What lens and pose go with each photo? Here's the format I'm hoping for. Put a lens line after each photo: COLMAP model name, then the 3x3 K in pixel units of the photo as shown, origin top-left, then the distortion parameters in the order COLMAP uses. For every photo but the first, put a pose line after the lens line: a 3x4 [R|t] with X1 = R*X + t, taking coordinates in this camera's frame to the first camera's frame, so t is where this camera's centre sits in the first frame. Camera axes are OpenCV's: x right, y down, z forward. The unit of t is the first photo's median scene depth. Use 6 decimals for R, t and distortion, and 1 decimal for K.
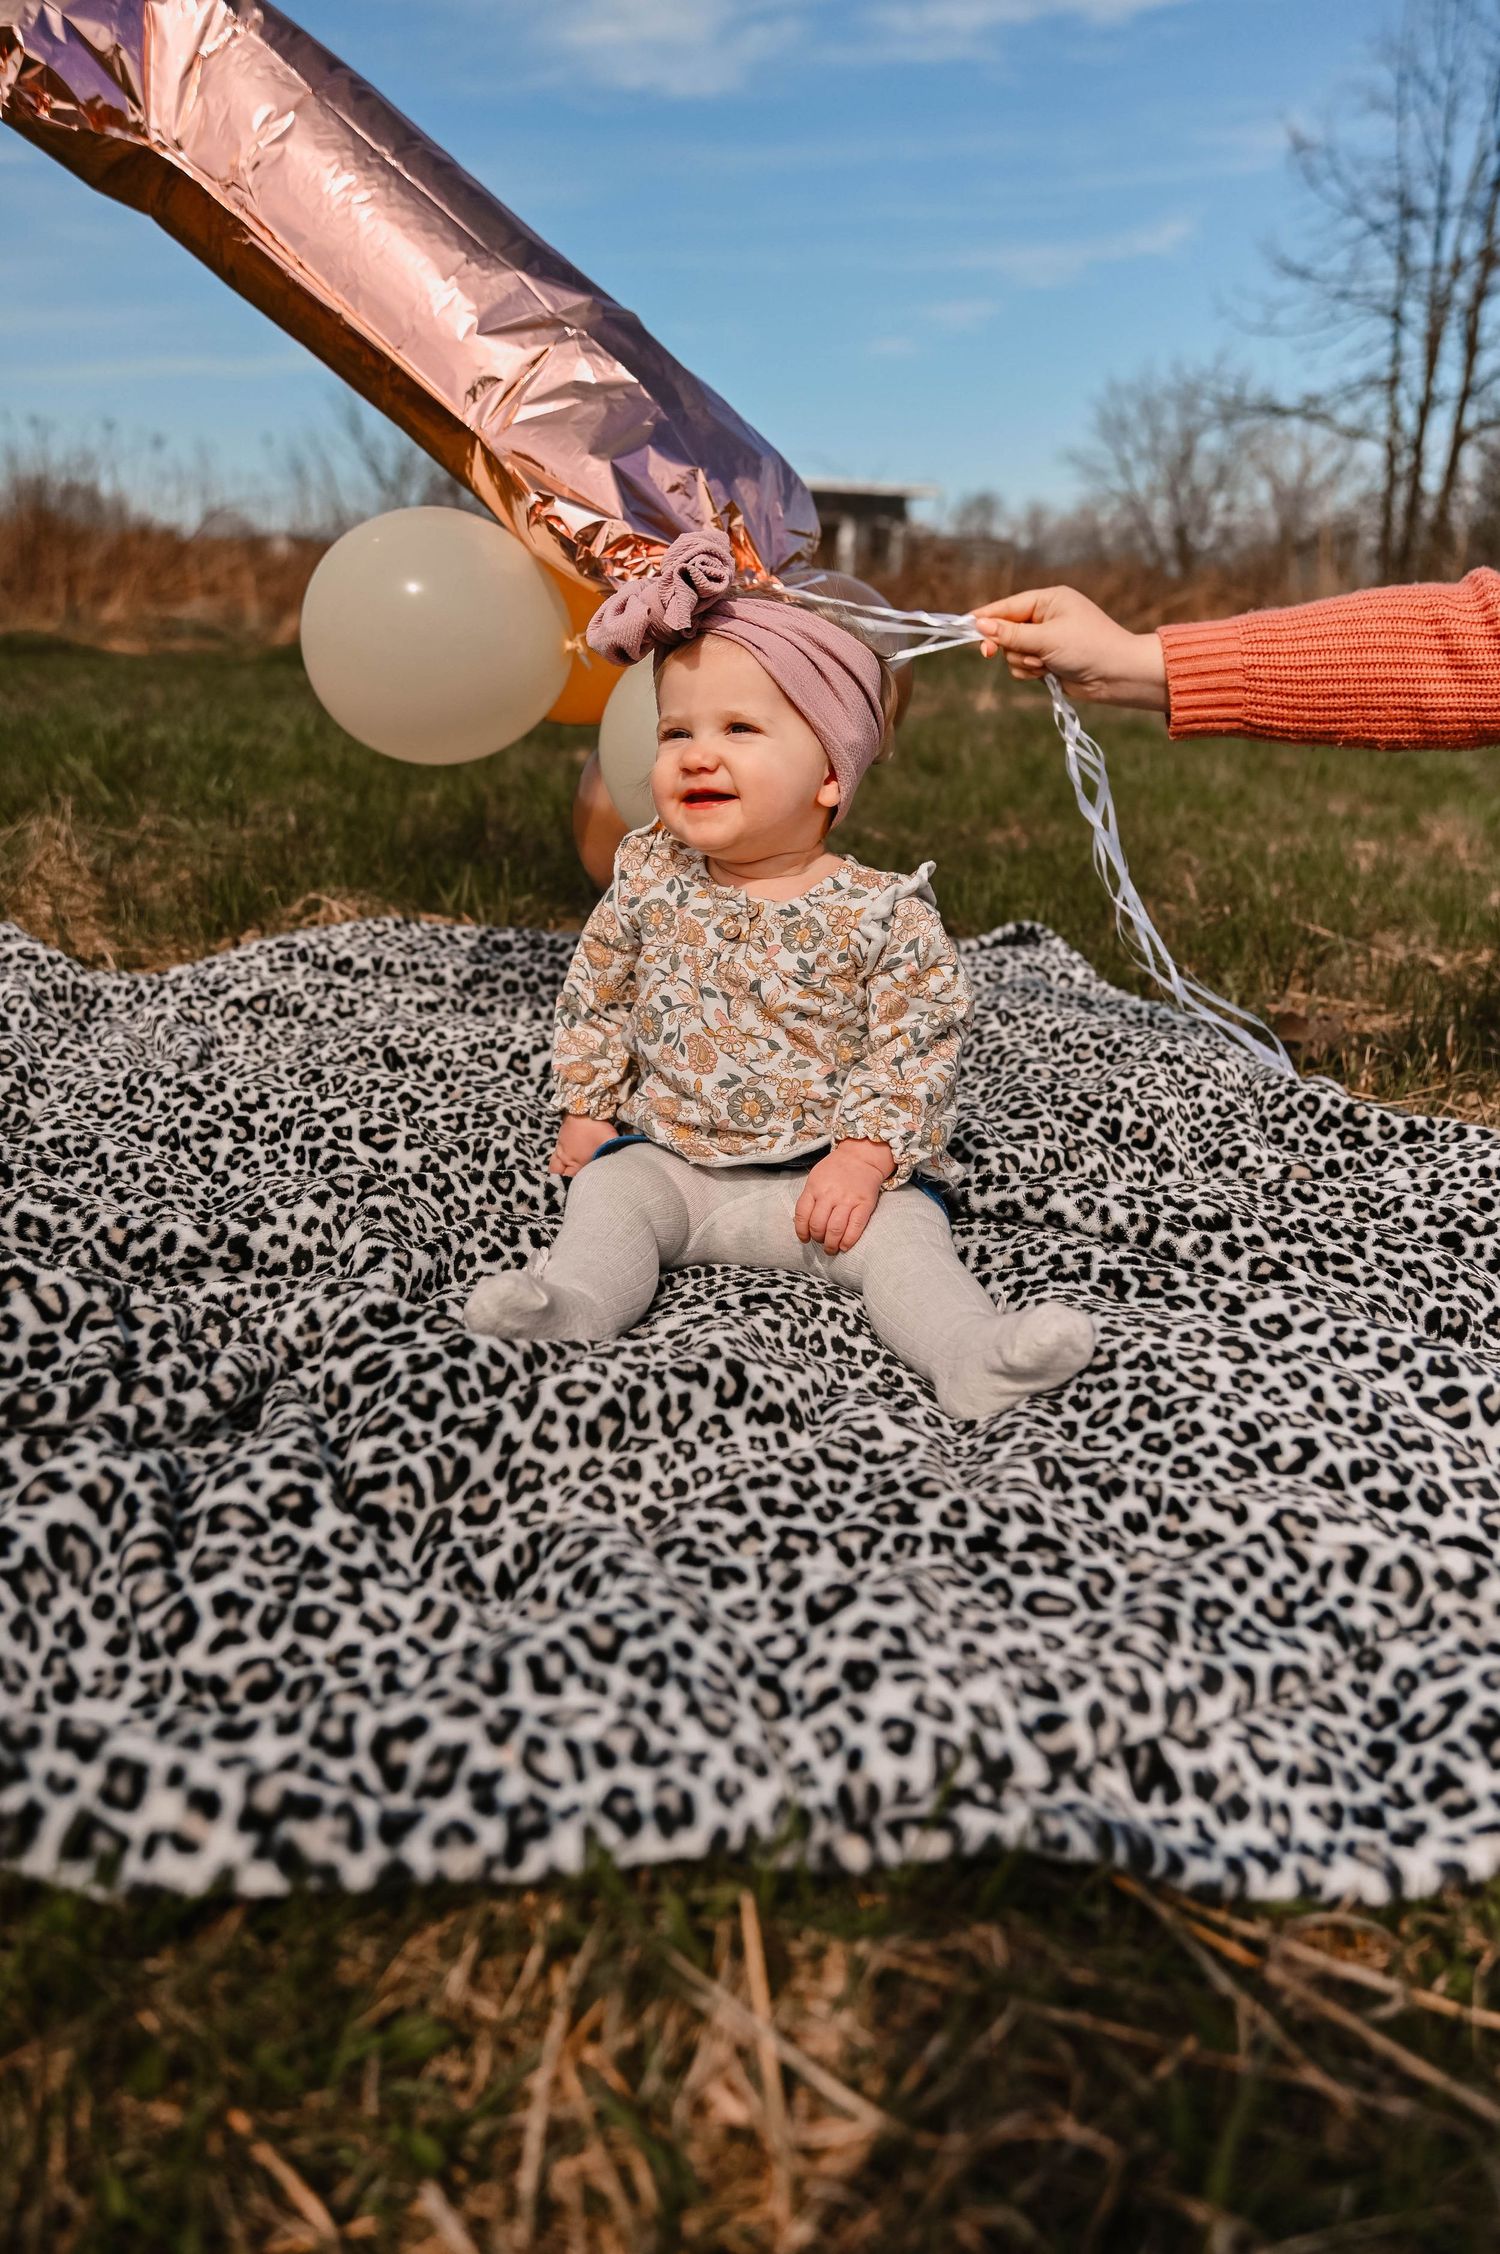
lens RADIAL K [[1795.9, 0, 743.9], [0, 1795.9, 1107.3], [0, 0, 1]] dist [-0.052770, 0.035171]
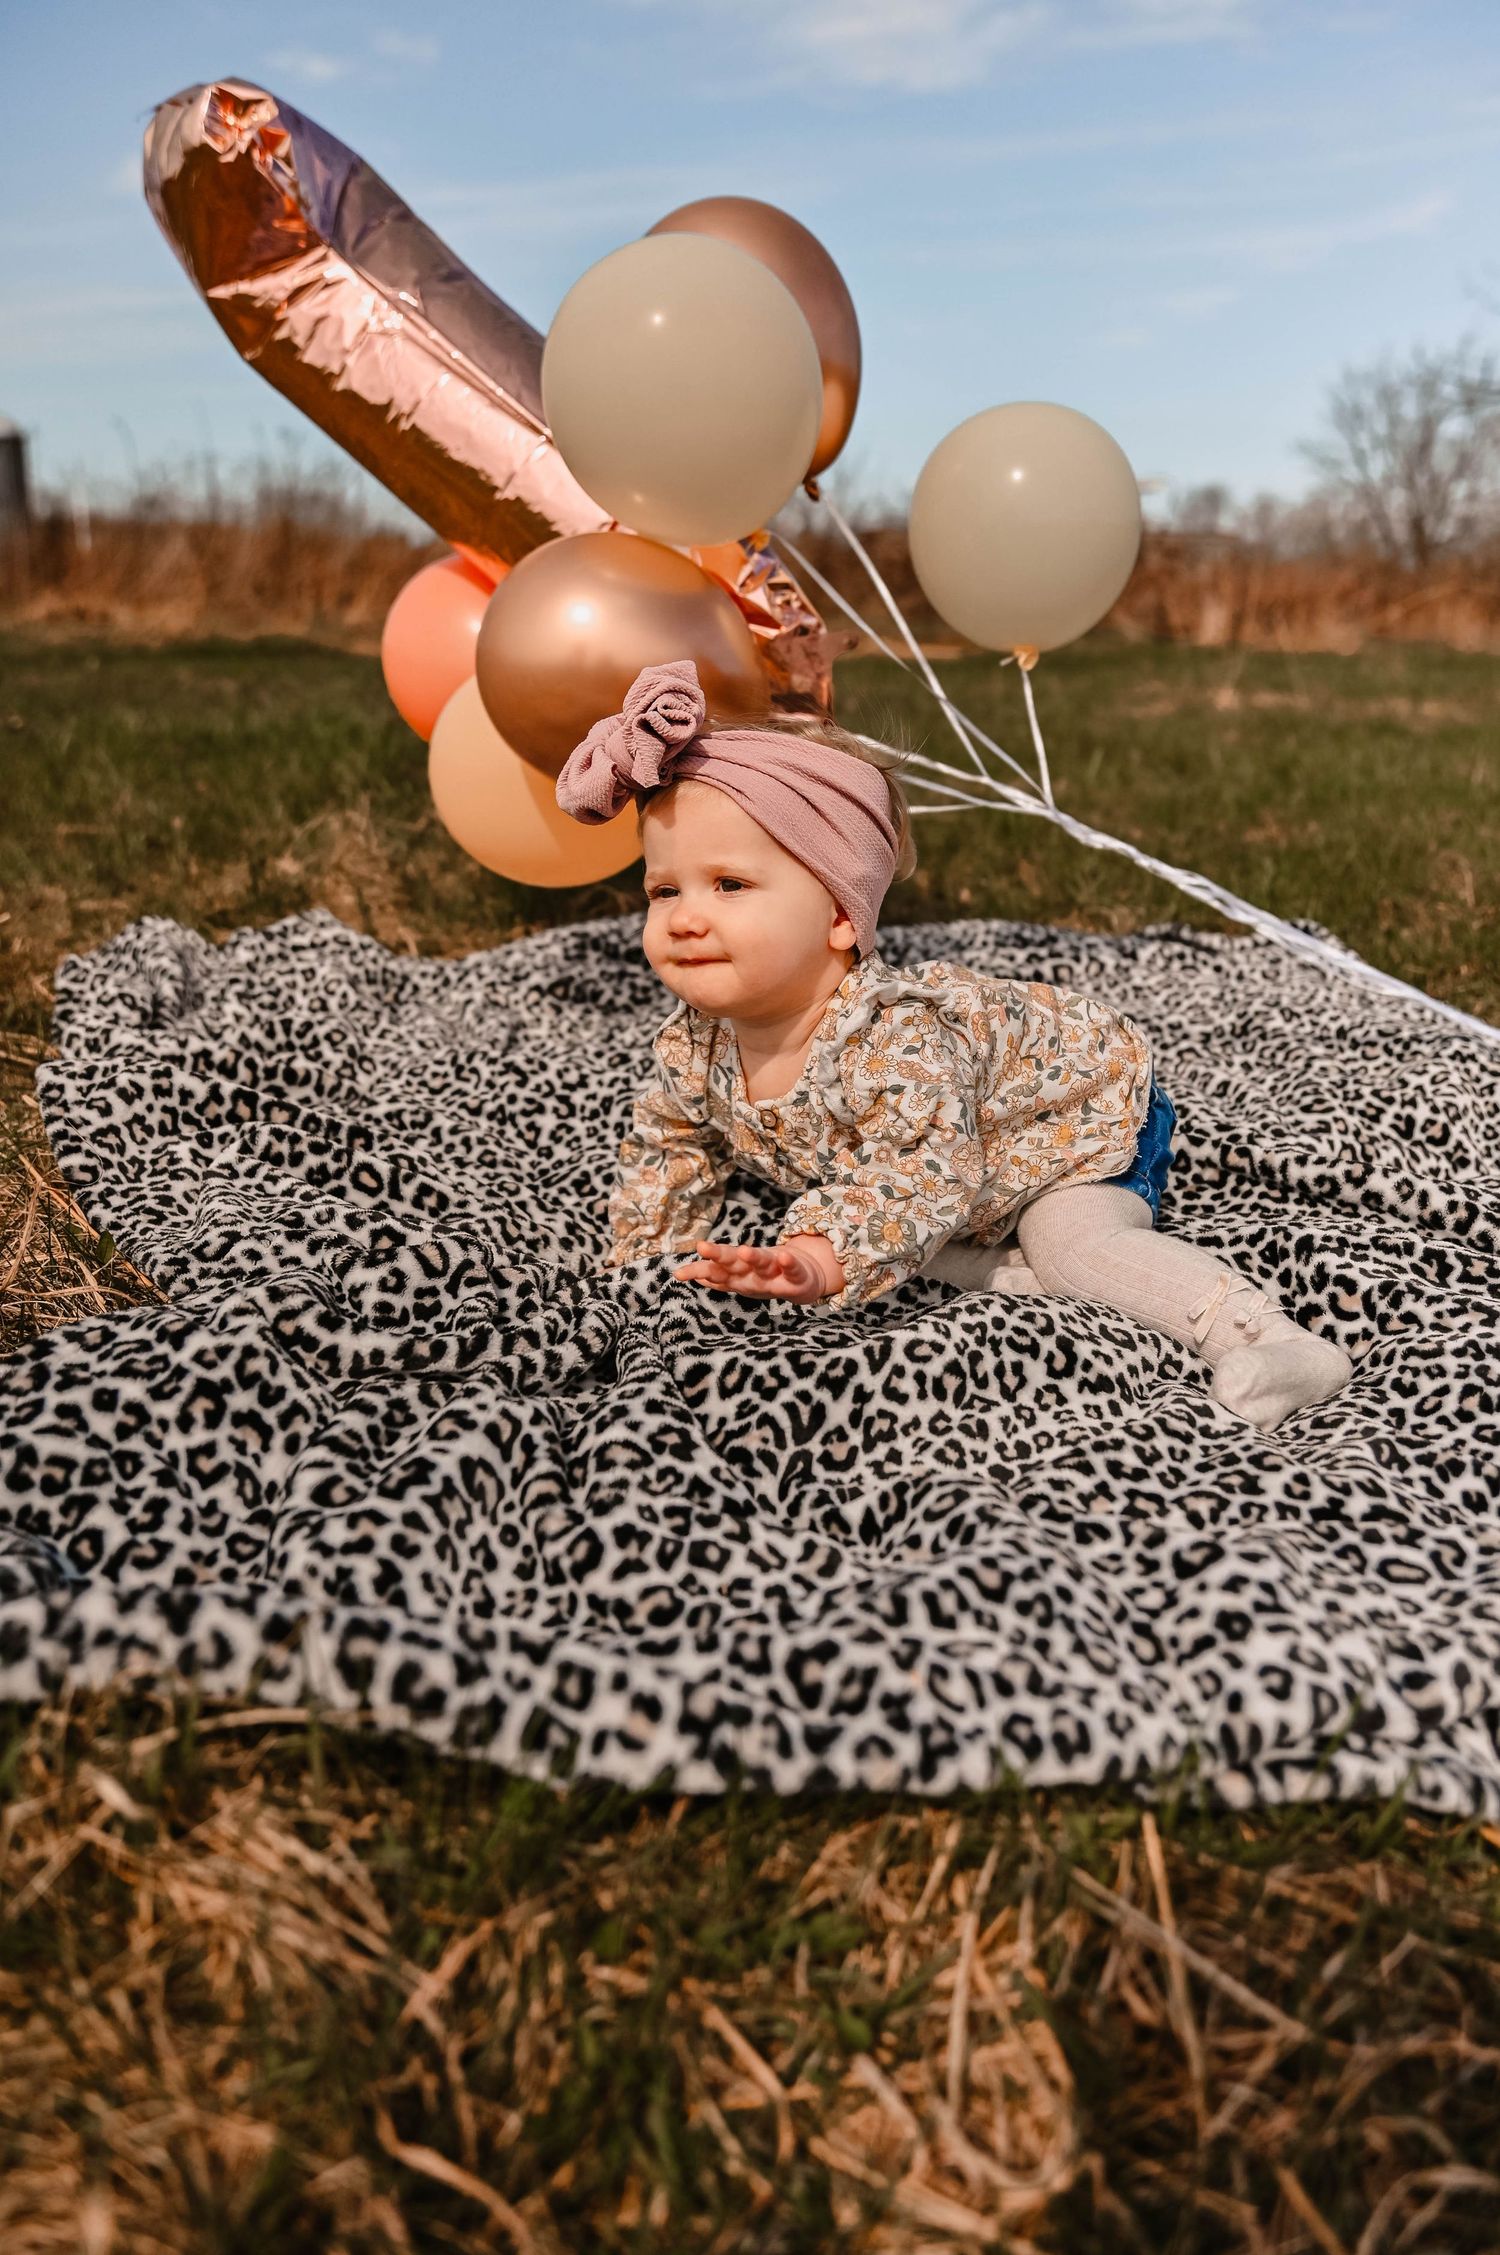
lens RADIAL K [[1796.7, 0, 744.3], [0, 1796.7, 1138.8], [0, 0, 1]] dist [-0.052770, 0.035171]
pose [[0.993831, 0.021081, -0.108879, -0.092505], [-0.019223, 0.999652, 0.018085, 0.015204], [0.109222, -0.015881, 0.993890, -0.056213]]
